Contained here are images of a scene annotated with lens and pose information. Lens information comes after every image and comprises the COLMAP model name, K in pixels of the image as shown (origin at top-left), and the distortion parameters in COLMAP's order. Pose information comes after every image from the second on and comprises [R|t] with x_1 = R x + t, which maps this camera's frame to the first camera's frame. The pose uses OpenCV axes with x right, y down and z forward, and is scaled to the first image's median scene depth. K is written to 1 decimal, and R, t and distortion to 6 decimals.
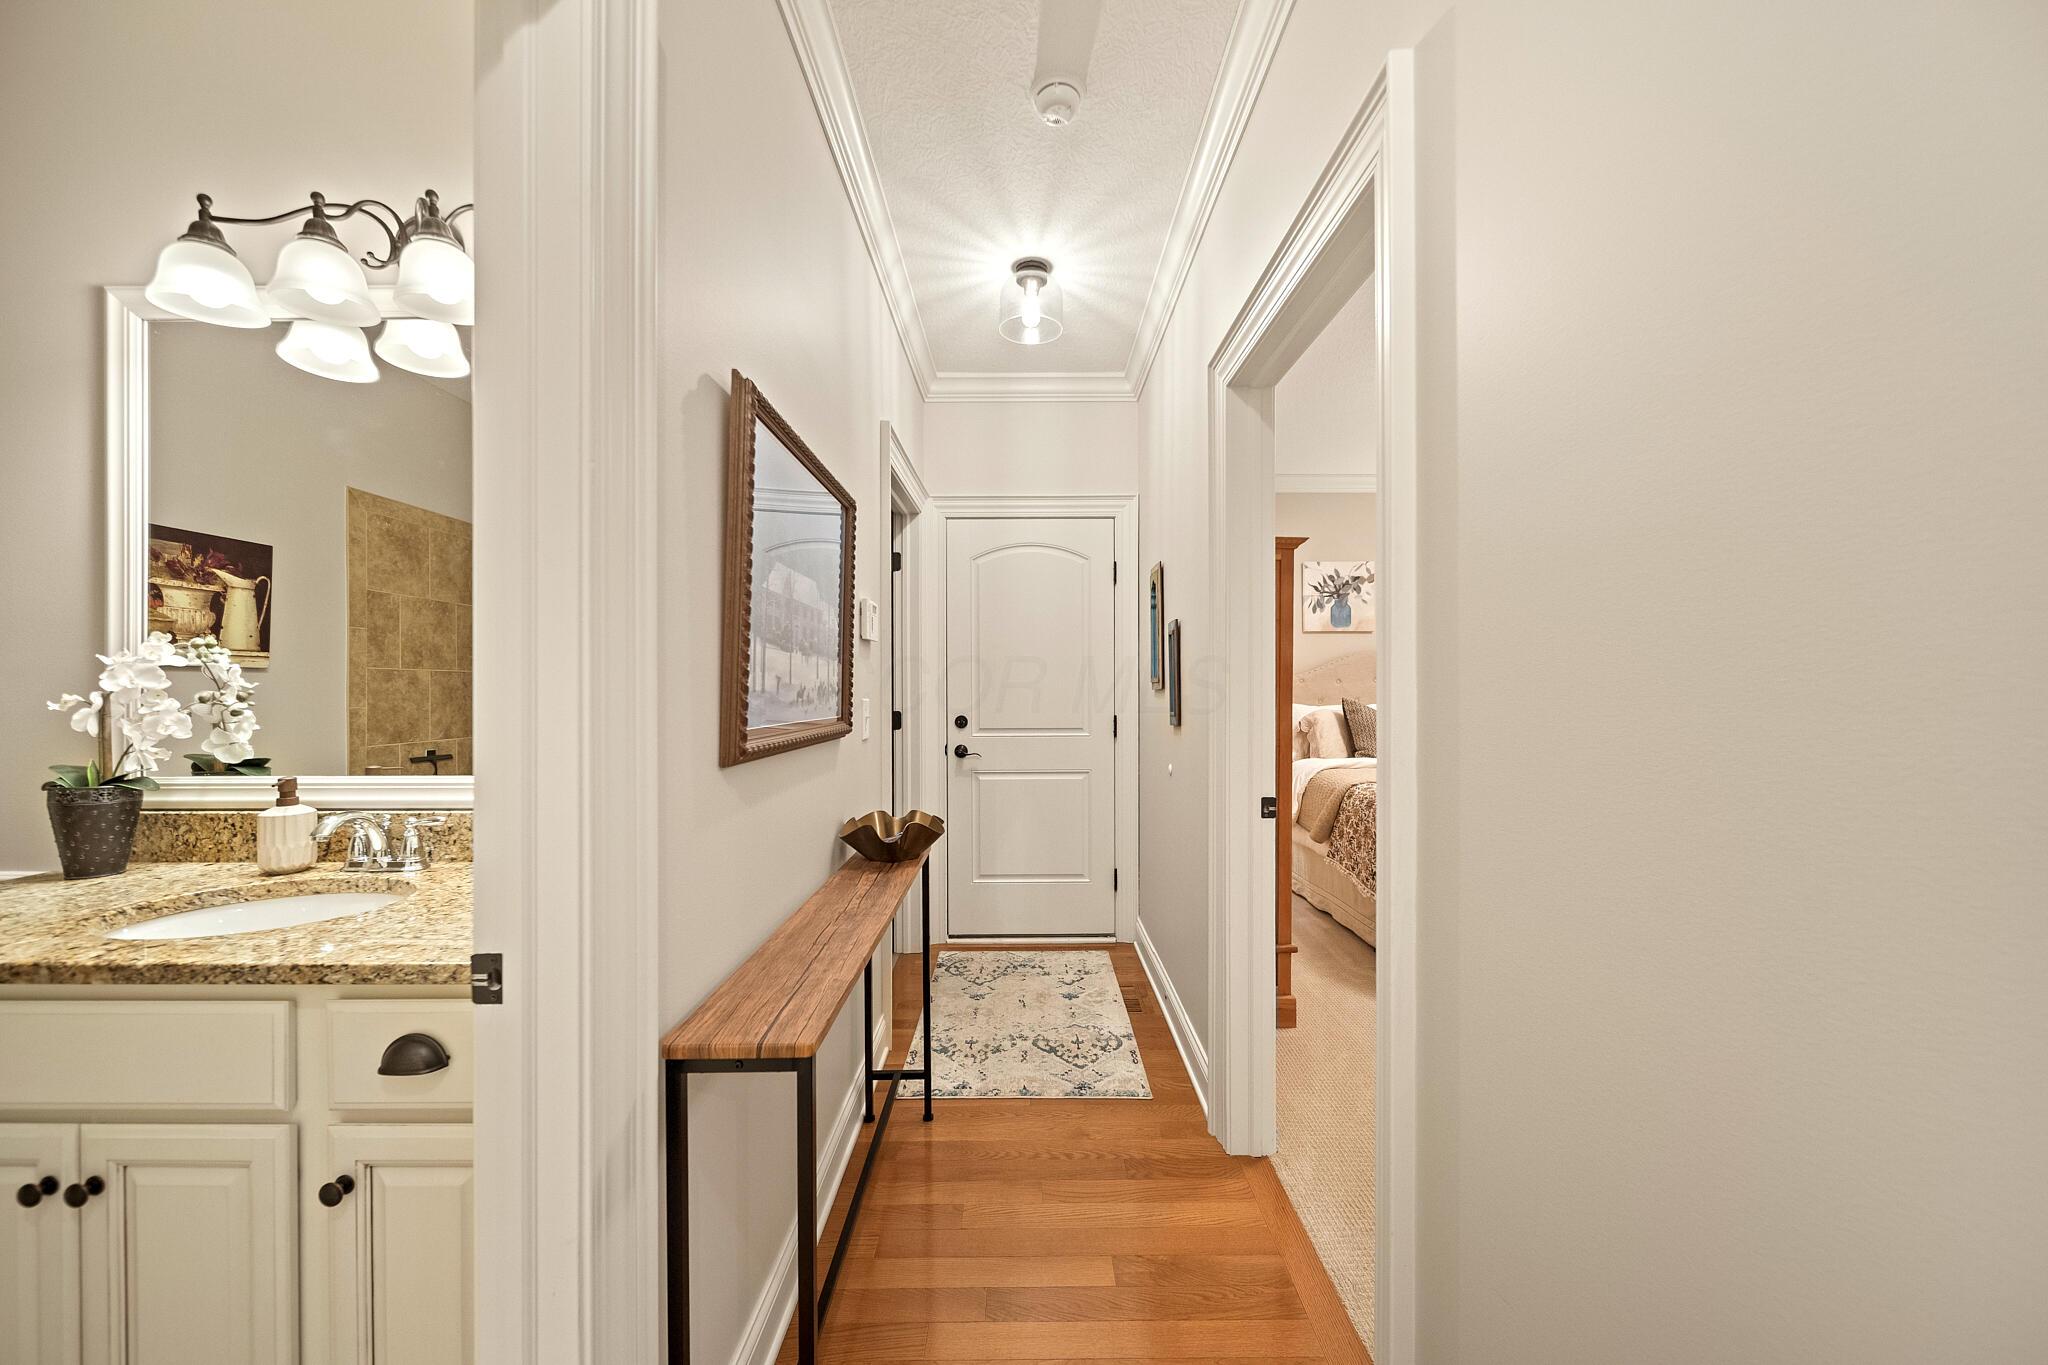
lens RADIAL K [[739.1, 0, 1033.5], [0, 739.1, 684.9], [0, 0, 1]] dist [-0.004965, -0.000626]
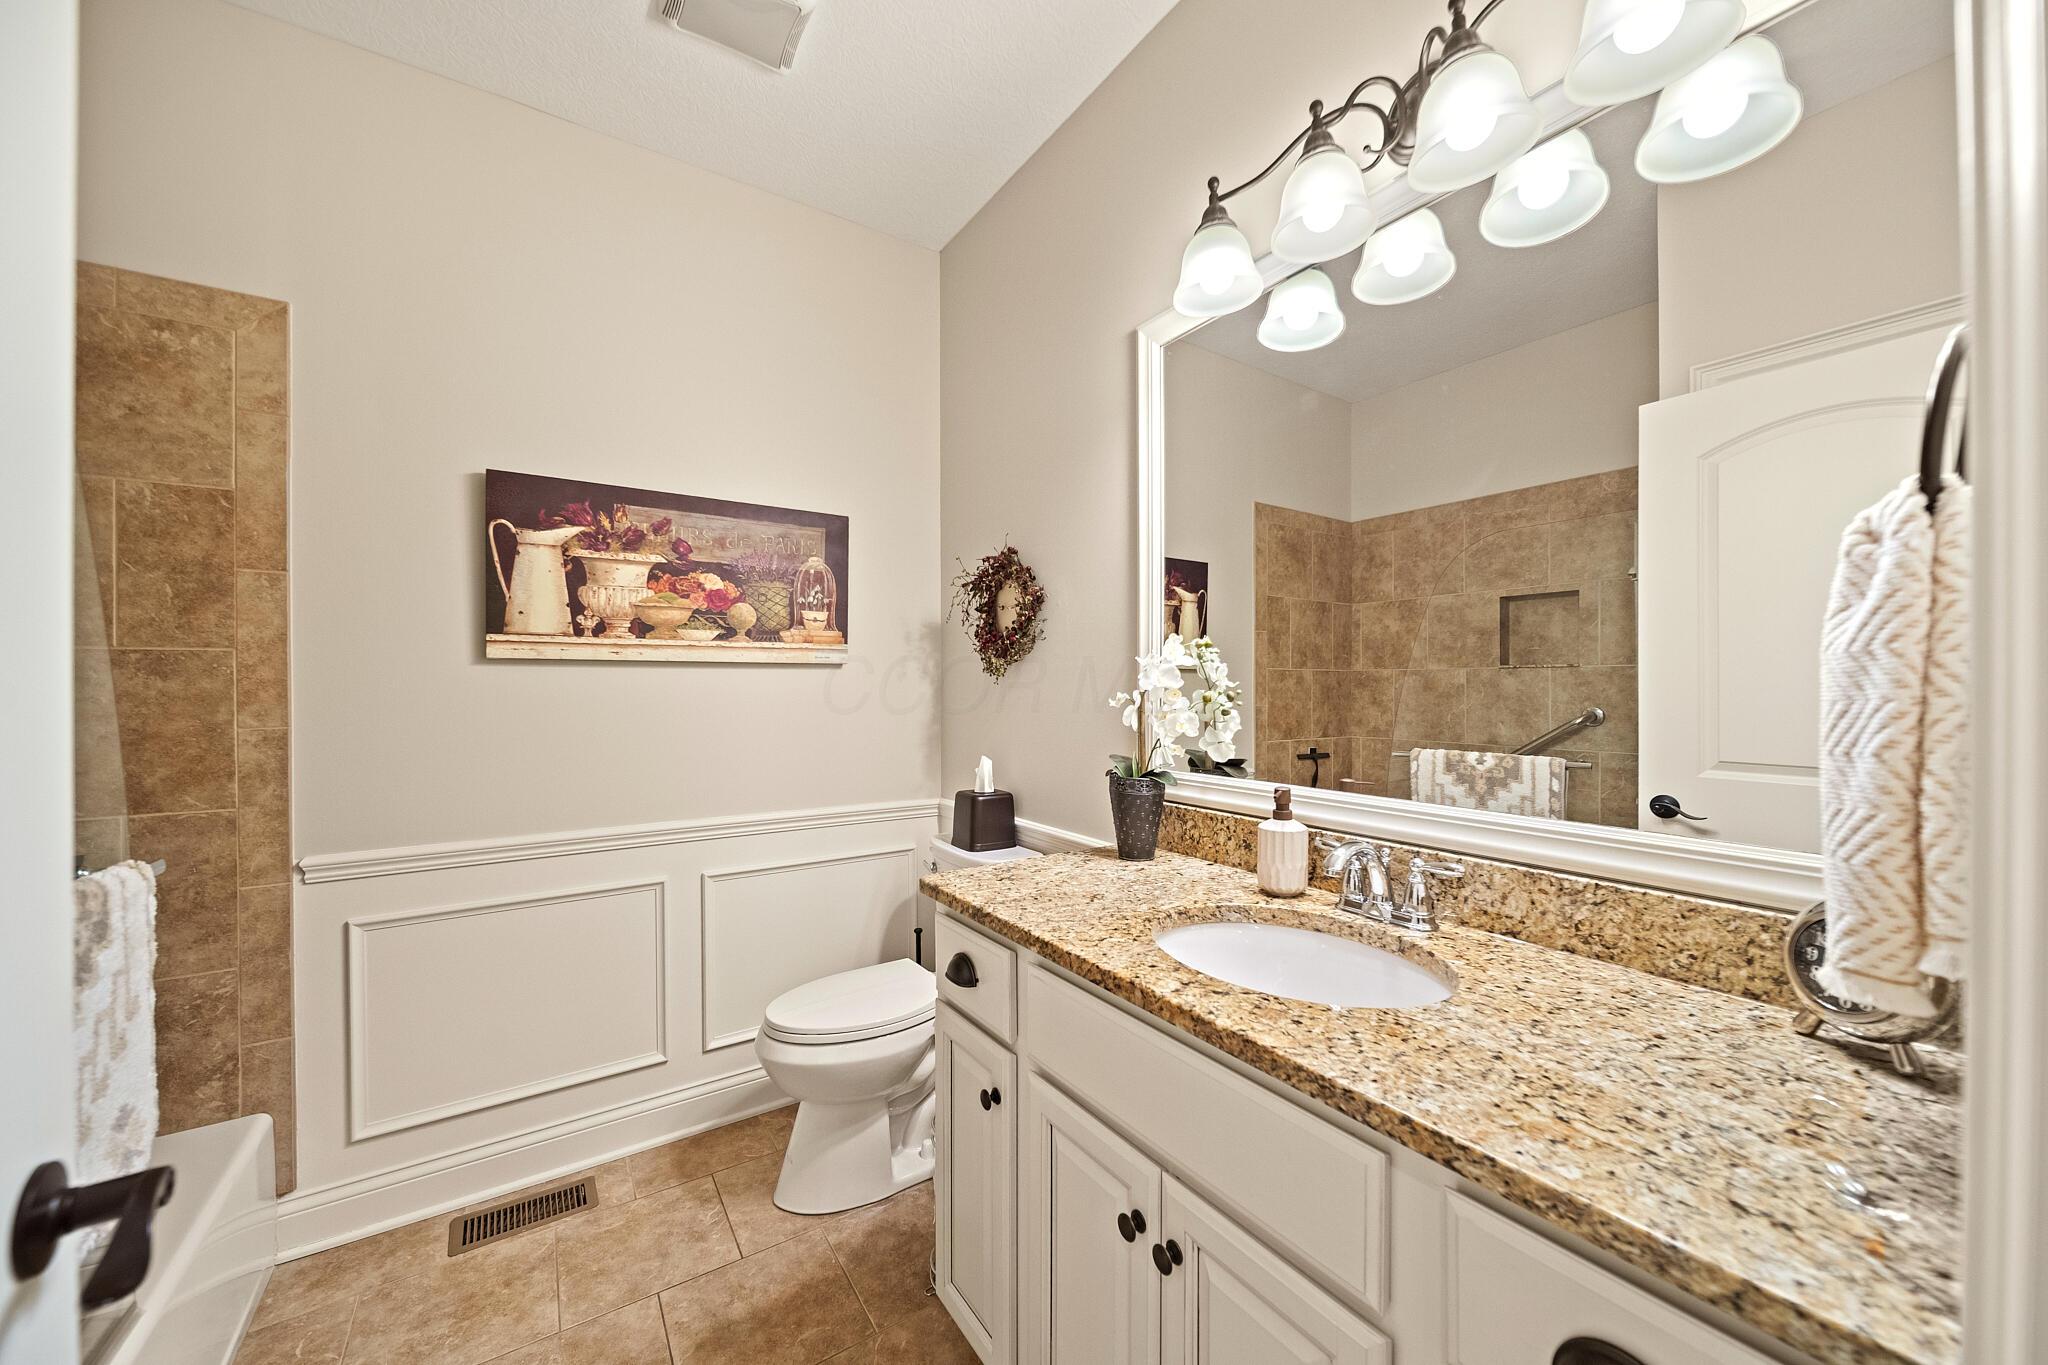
lens RADIAL K [[739.1, 0, 1023.5], [0, 739.1, 685.0], [0, 0, 1]] dist [-0.004965, -0.000626]
pose [[0.548480, 0.000547, -0.836164, -0.437751], [0.000449, 0.999999, 0.000949, 0.000012], [0.836164, -0.000896, 0.548479, 0.244598]]
